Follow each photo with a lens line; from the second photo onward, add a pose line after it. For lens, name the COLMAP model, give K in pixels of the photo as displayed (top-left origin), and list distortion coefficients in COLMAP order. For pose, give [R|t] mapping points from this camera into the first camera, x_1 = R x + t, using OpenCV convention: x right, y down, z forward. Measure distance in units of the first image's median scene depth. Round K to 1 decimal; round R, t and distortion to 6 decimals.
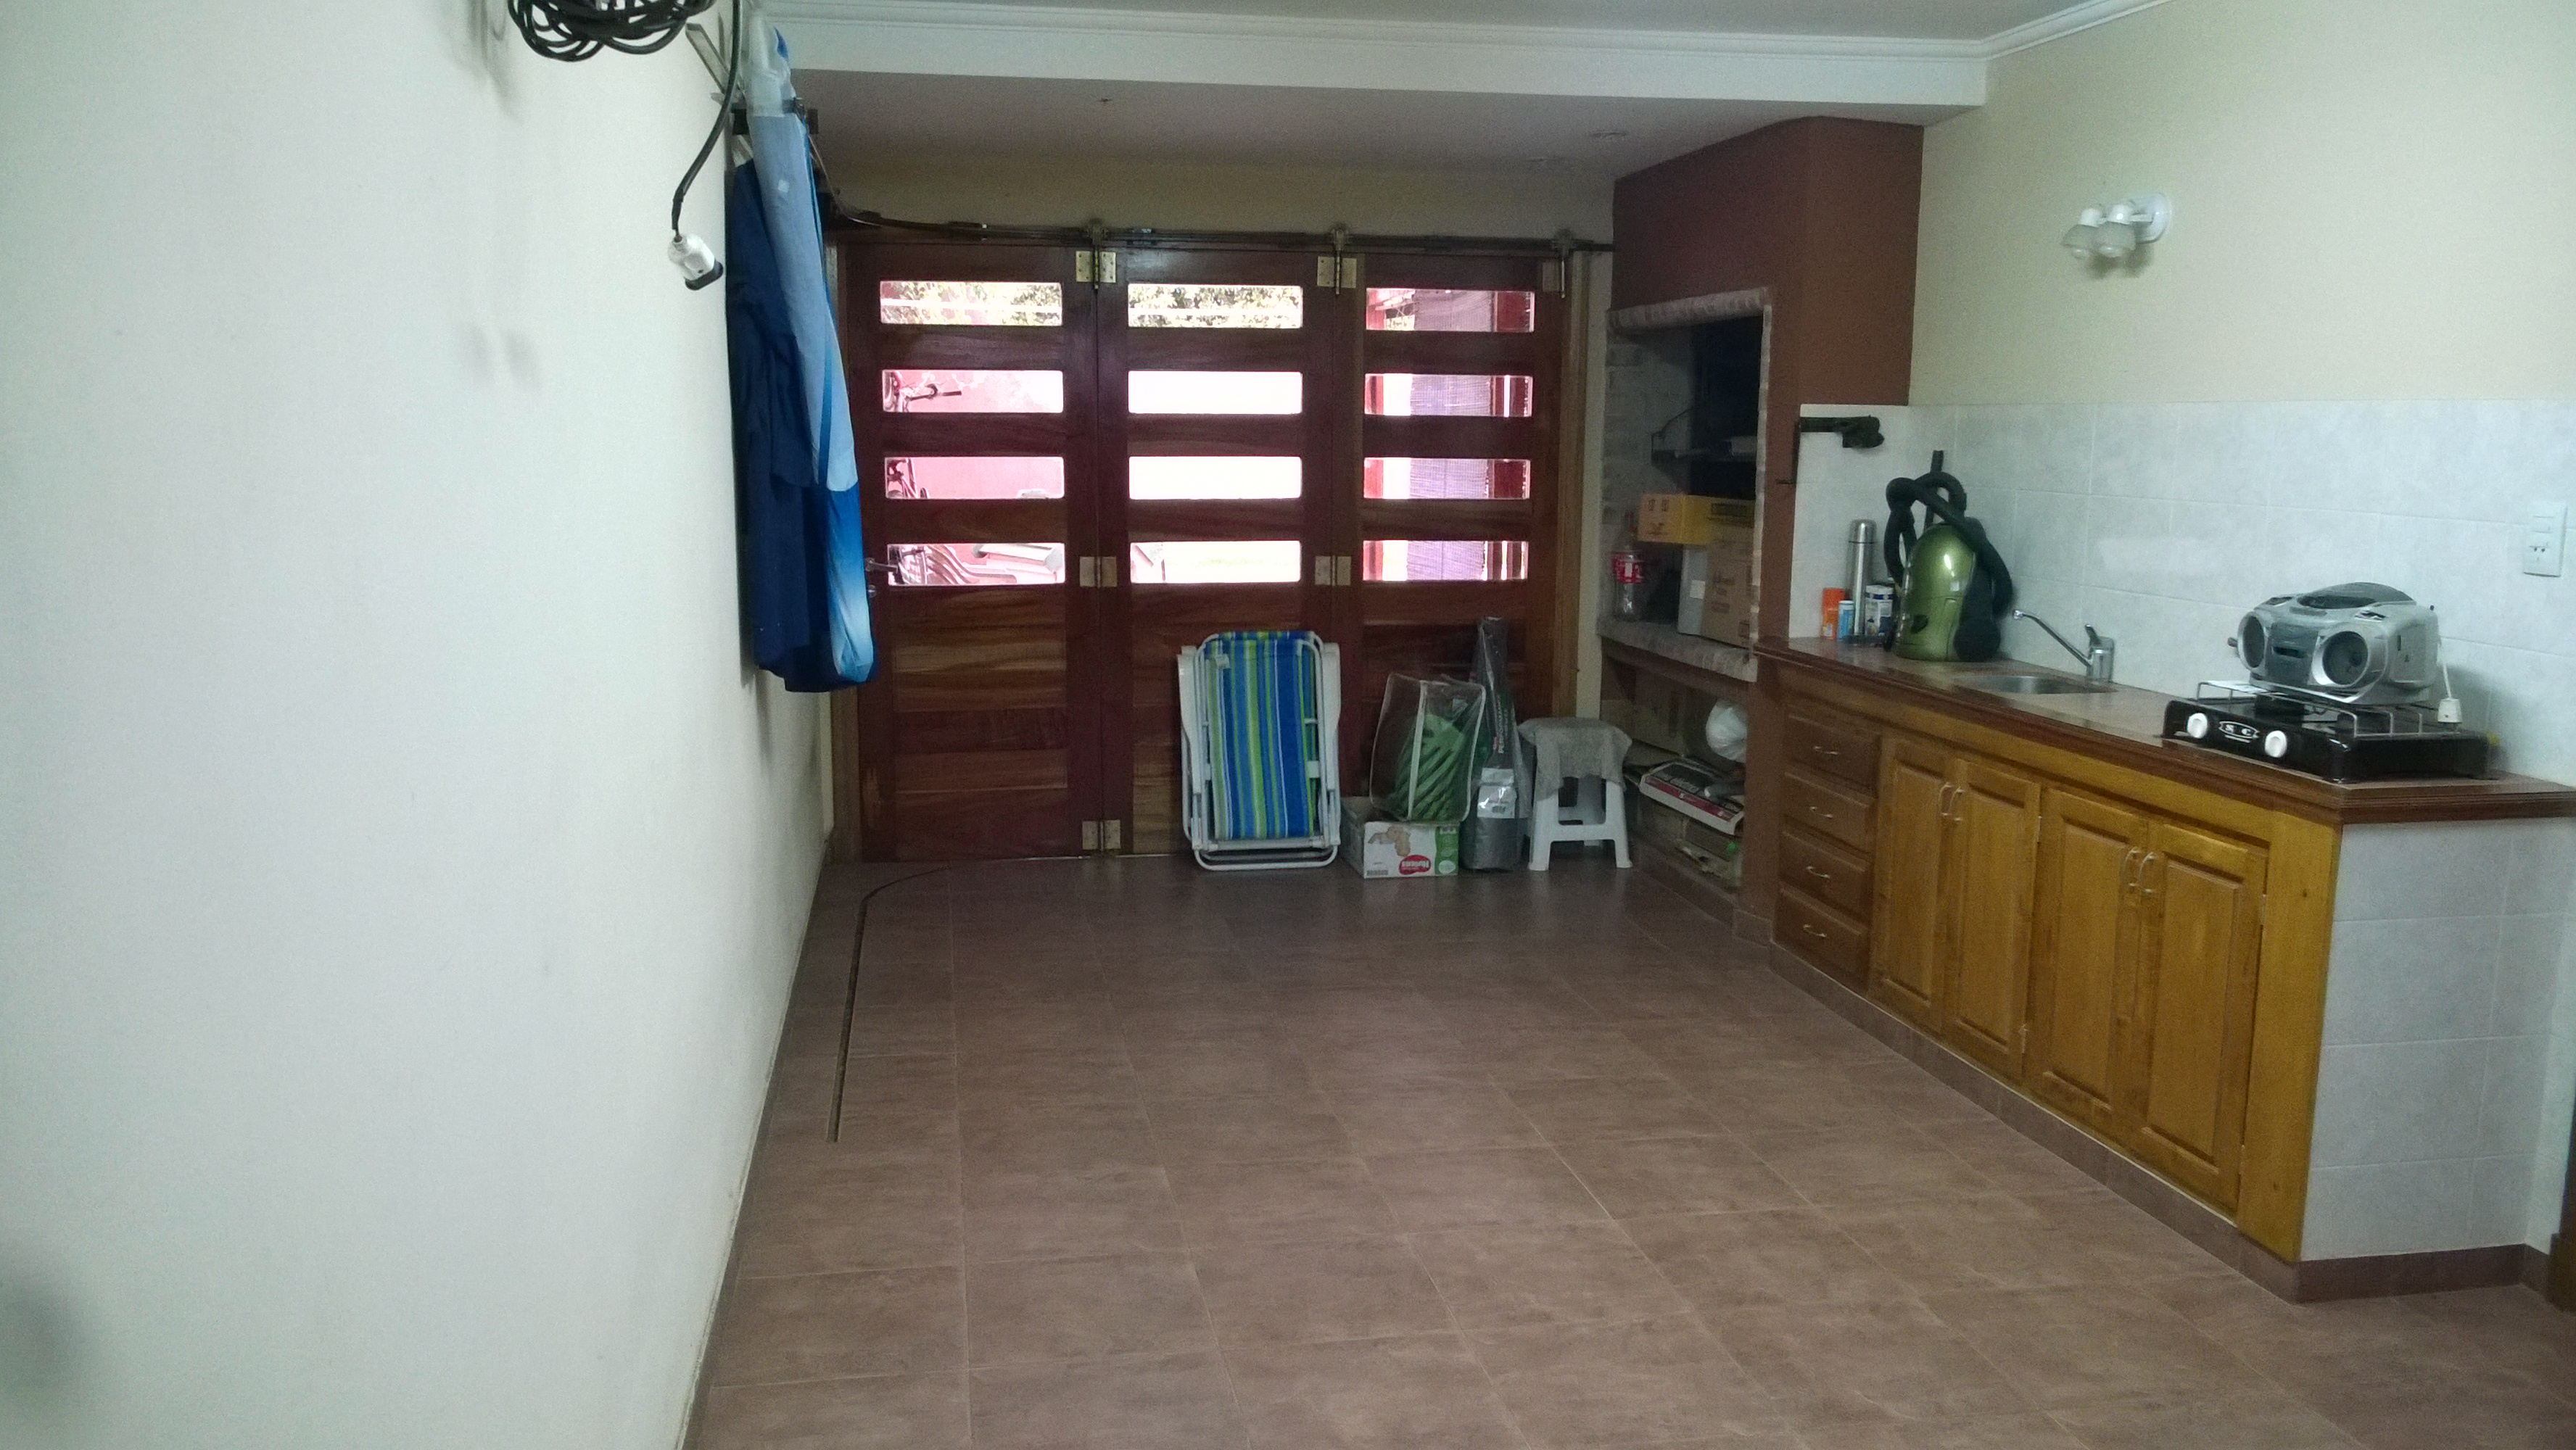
lens RADIAL K [[1968.1, 0, 1290.5], [0, 1968.1, 737.3], [0, 0, 1]] dist [-0.003705, -0.009955]
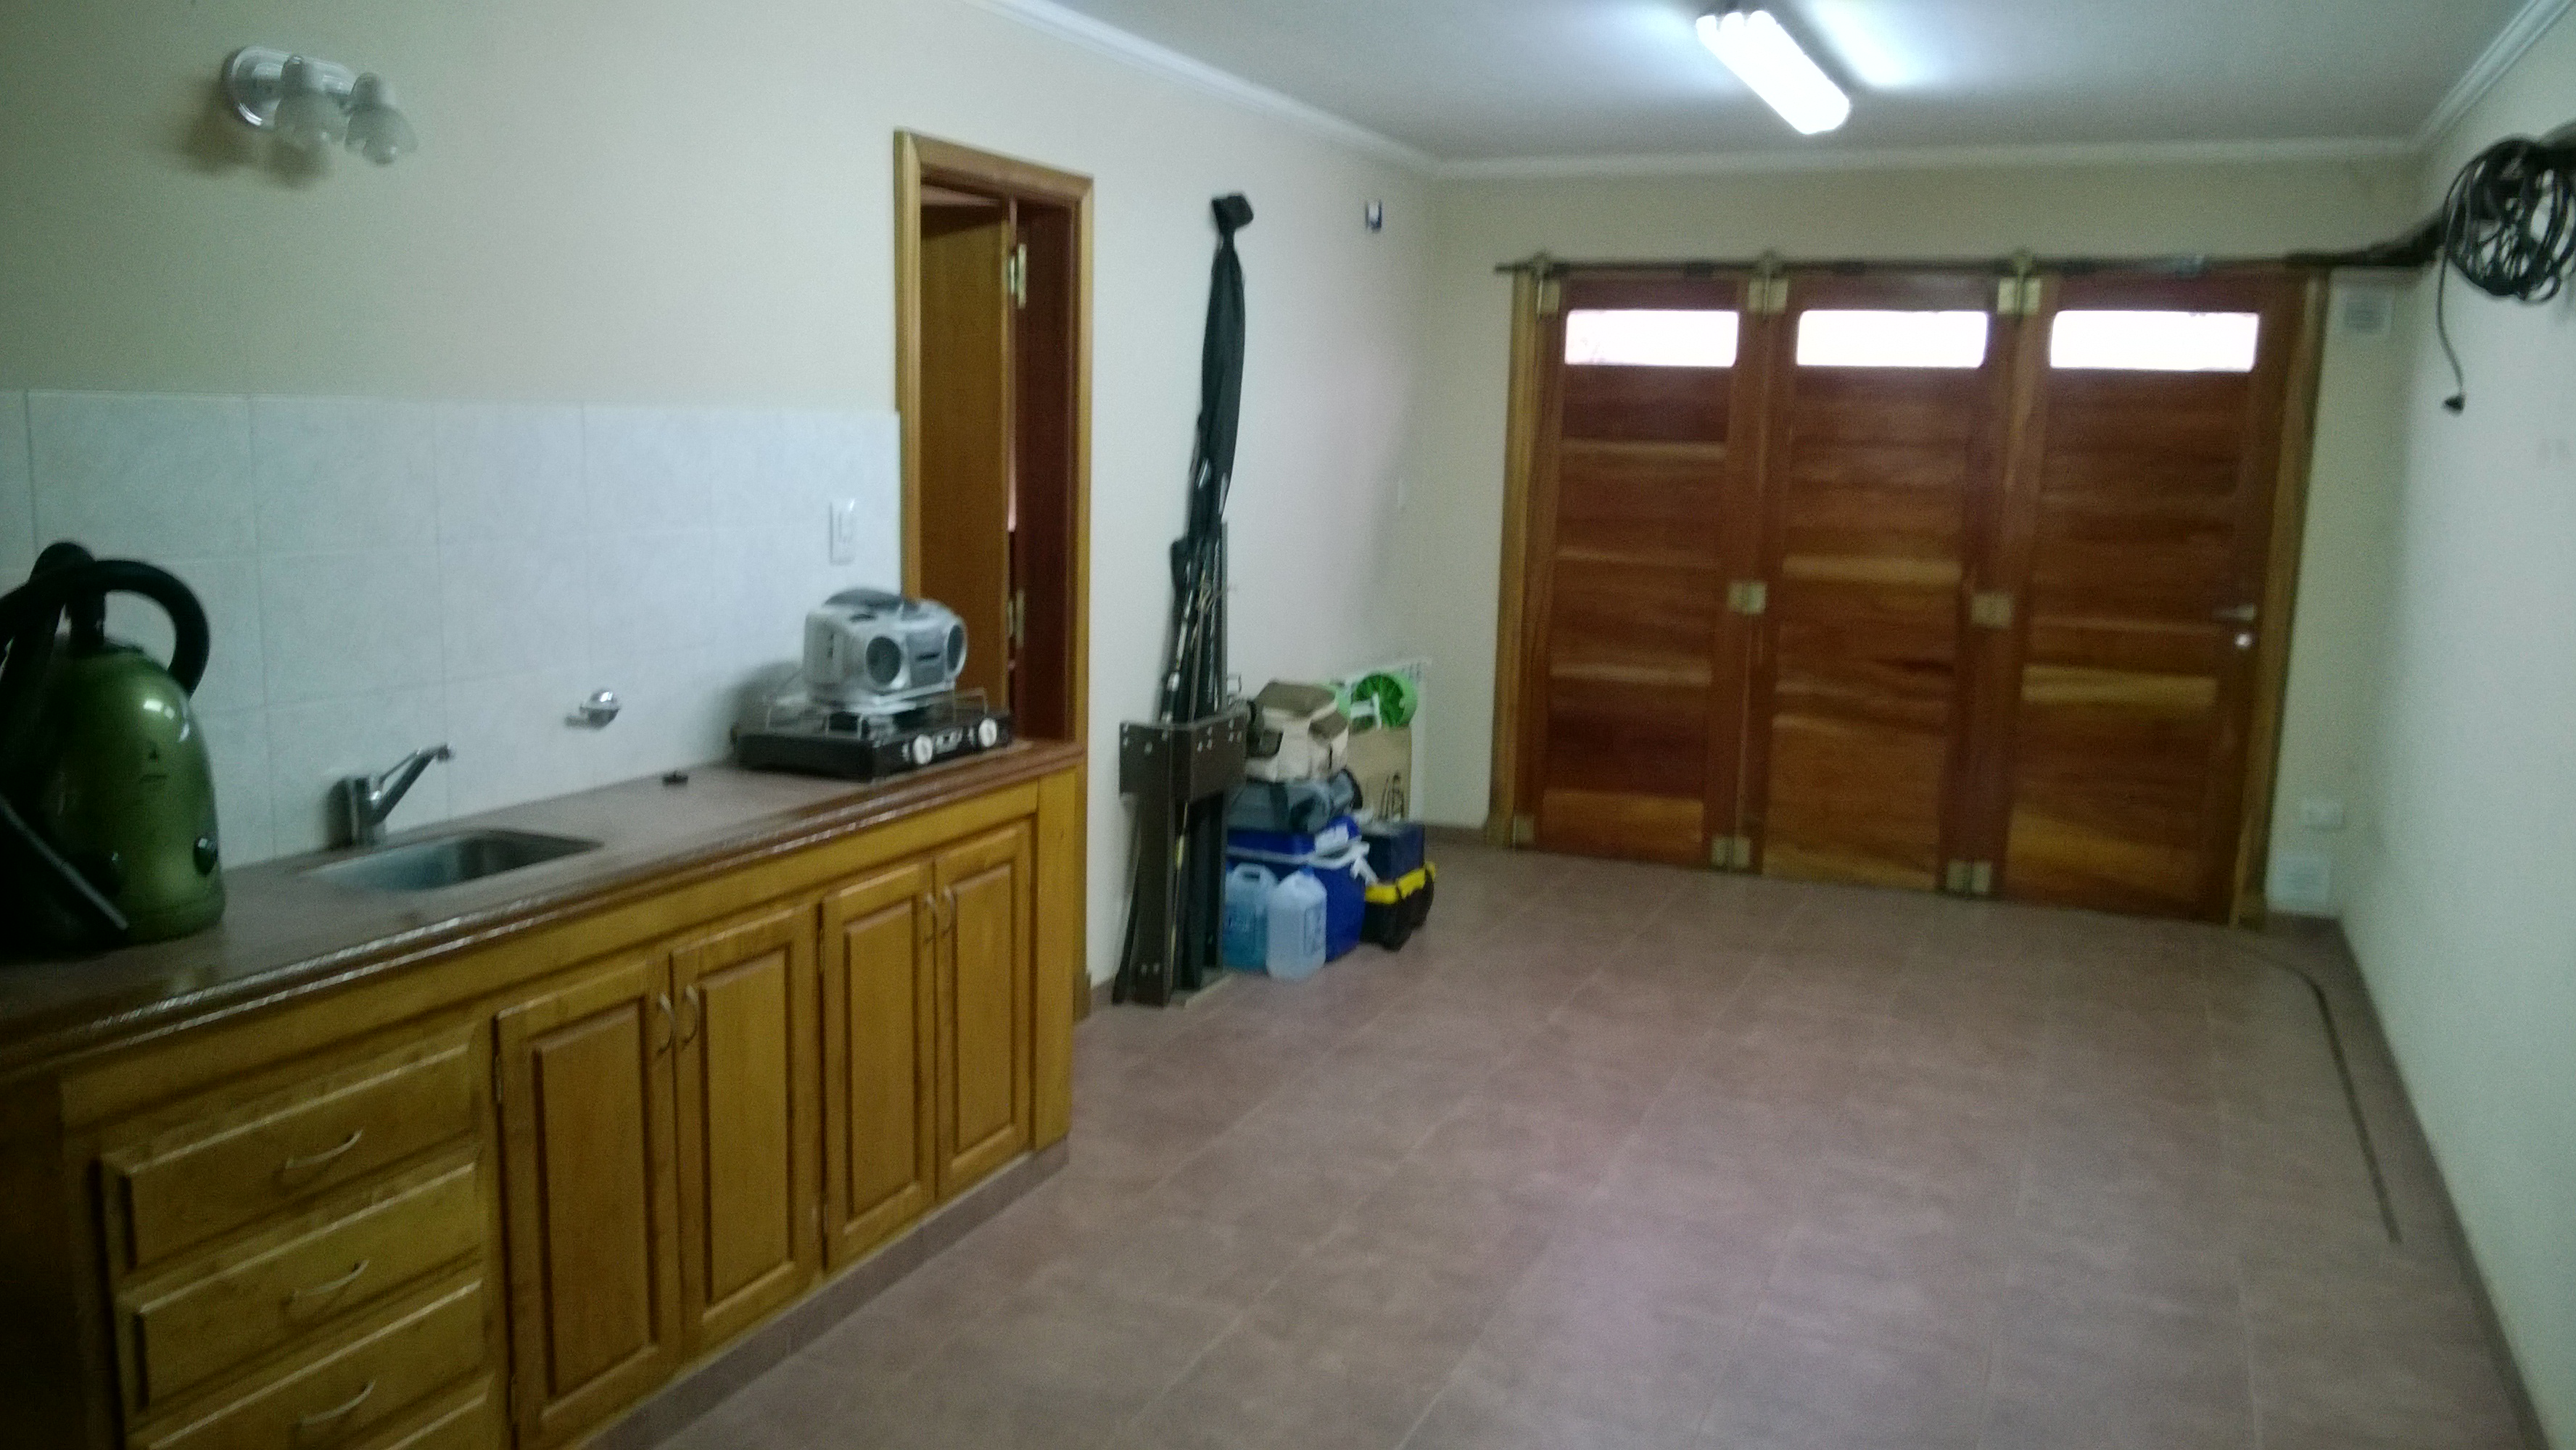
lens RADIAL K [[2000.1, 0, 1272.6], [0, 2000.1, 759.3], [0, 0, 1]] dist [0.002946, -0.006872]
pose [[-0.831704, -0.116624, 0.542833, -0.177538], [0.061785, 0.952178, 0.299233, -0.231861], [-0.551771, 0.282412, -0.784724, 1.357275]]
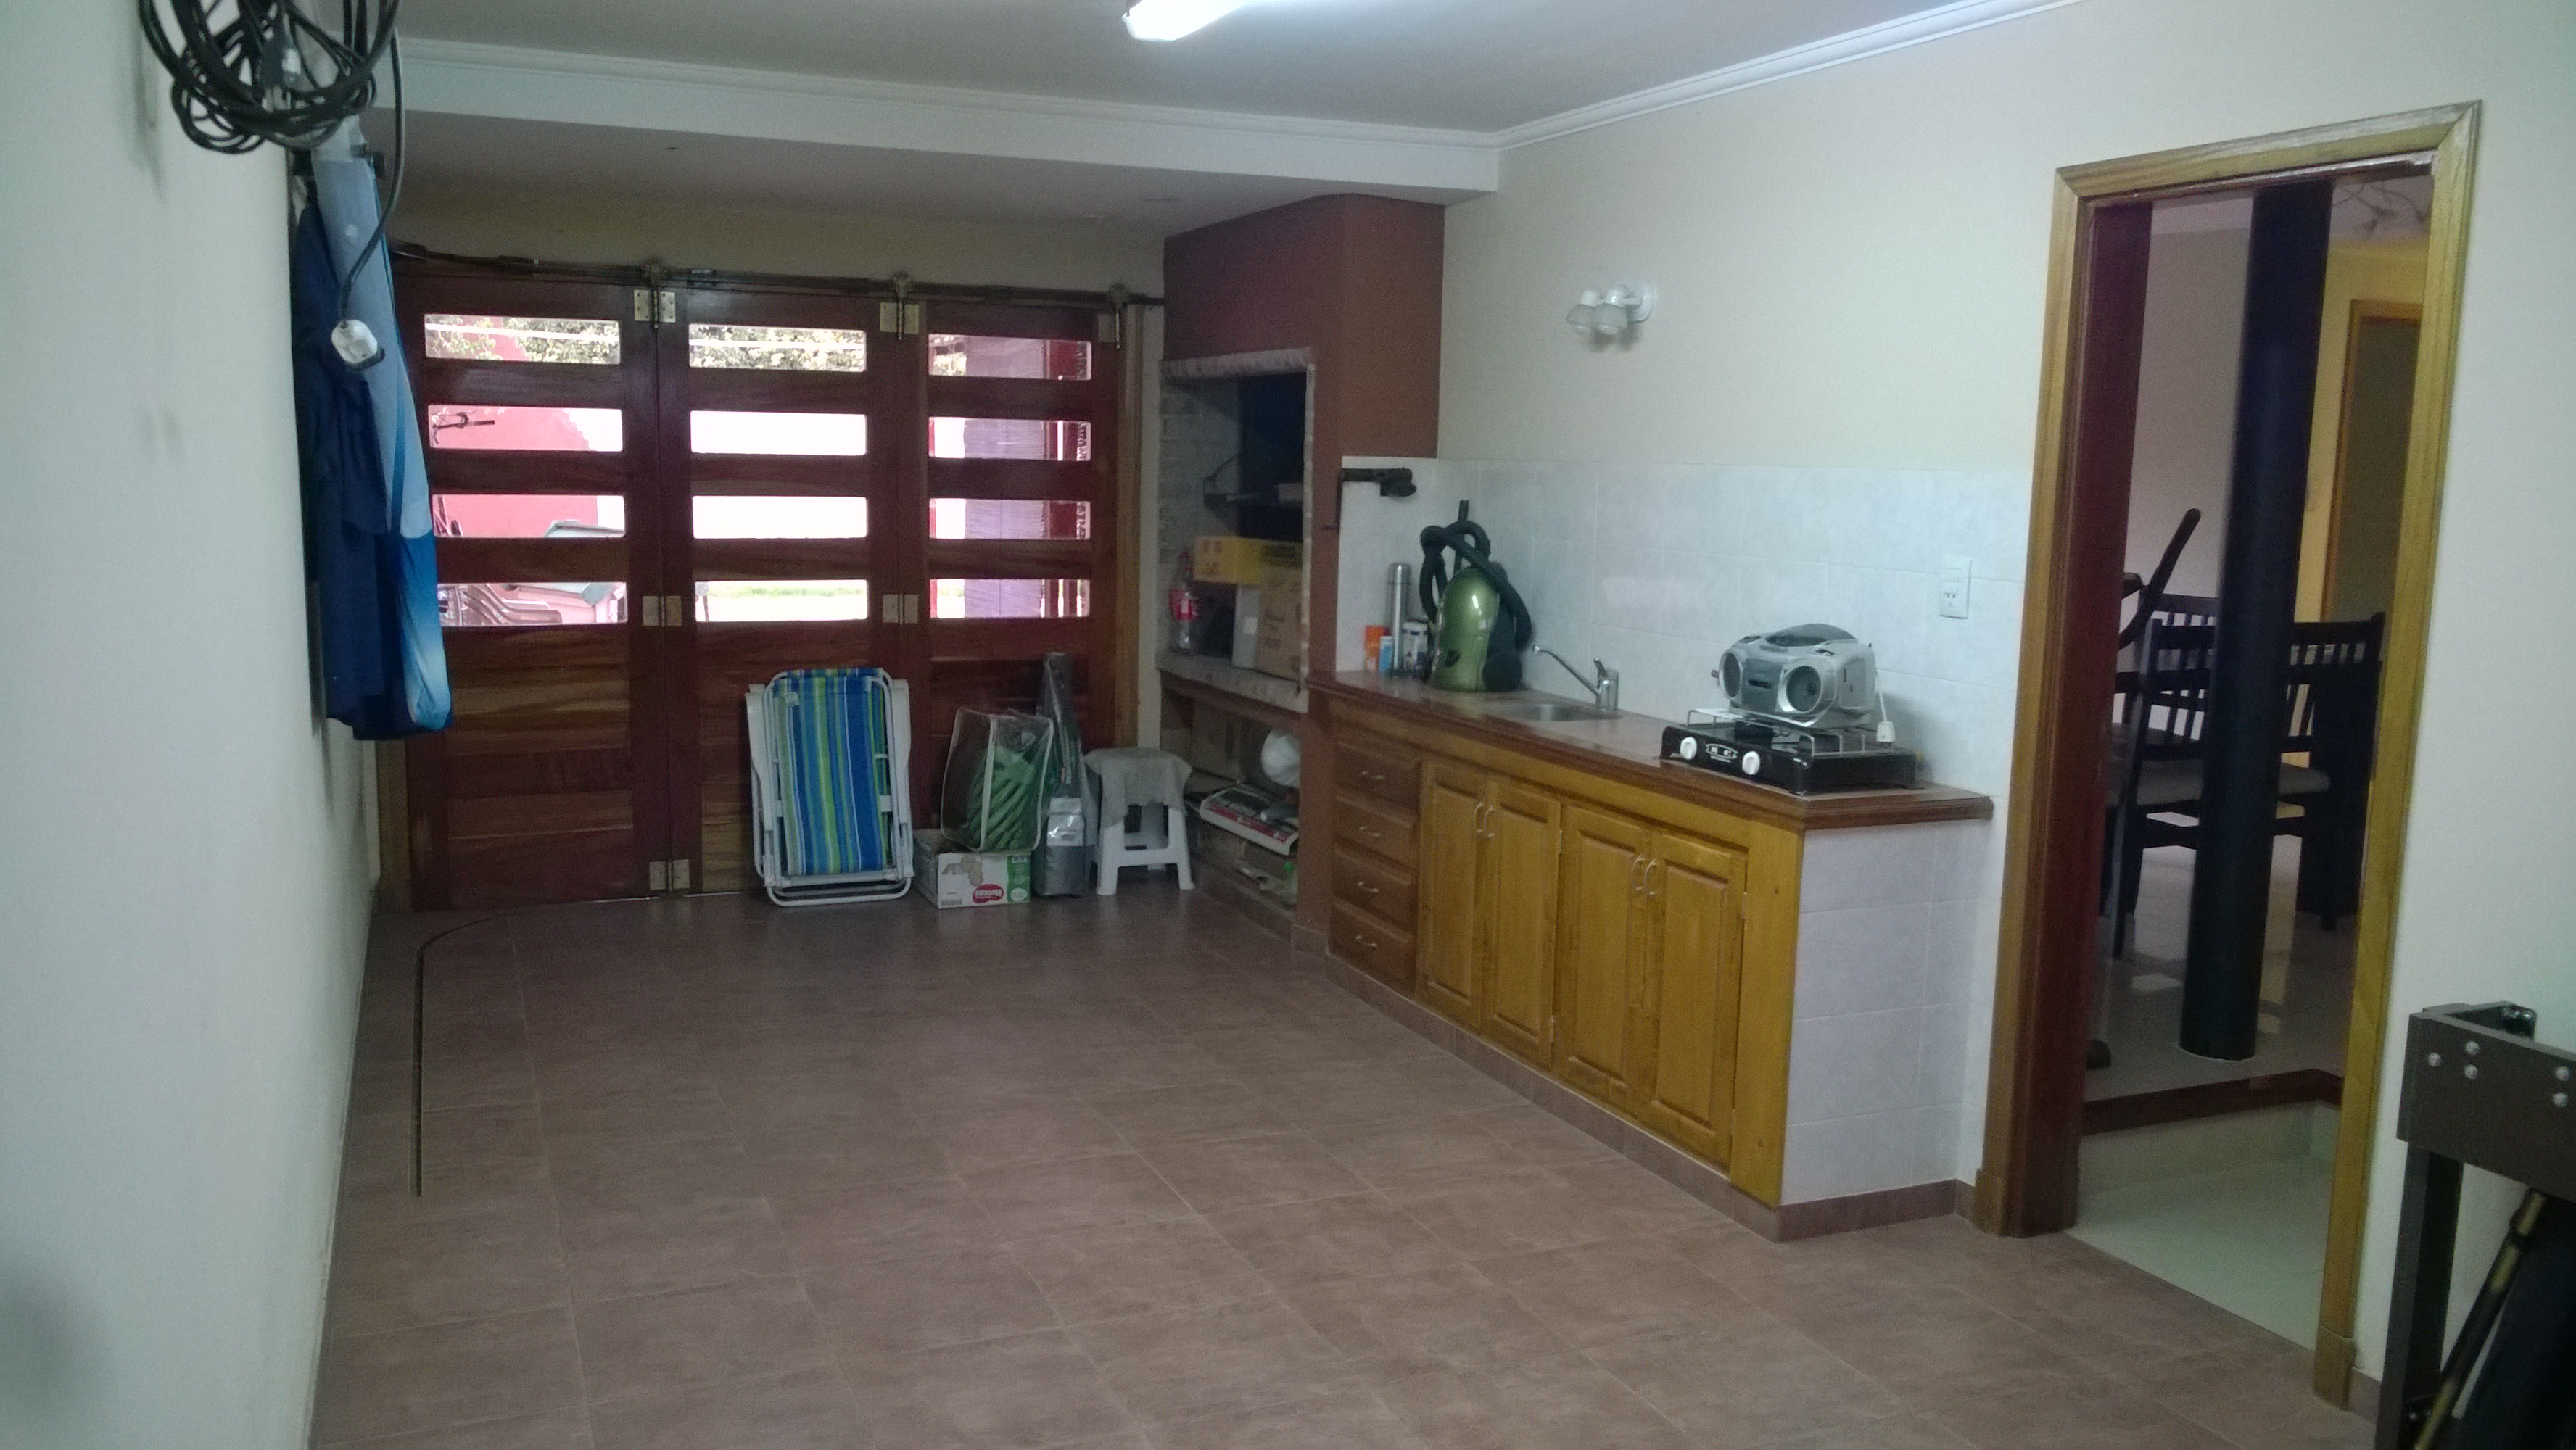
lens RADIAL K [[1970.0, 0, 1288.0], [0, 1970.0, 725.0], [0, 0, 1]] dist [-0.001225, 0.000131]
pose [[0.973159, -0.016746, 0.229523, -0.026167], [0.021104, 0.999640, -0.016543, -0.004327], [-0.229164, 0.020943, 0.973163, -0.057893]]
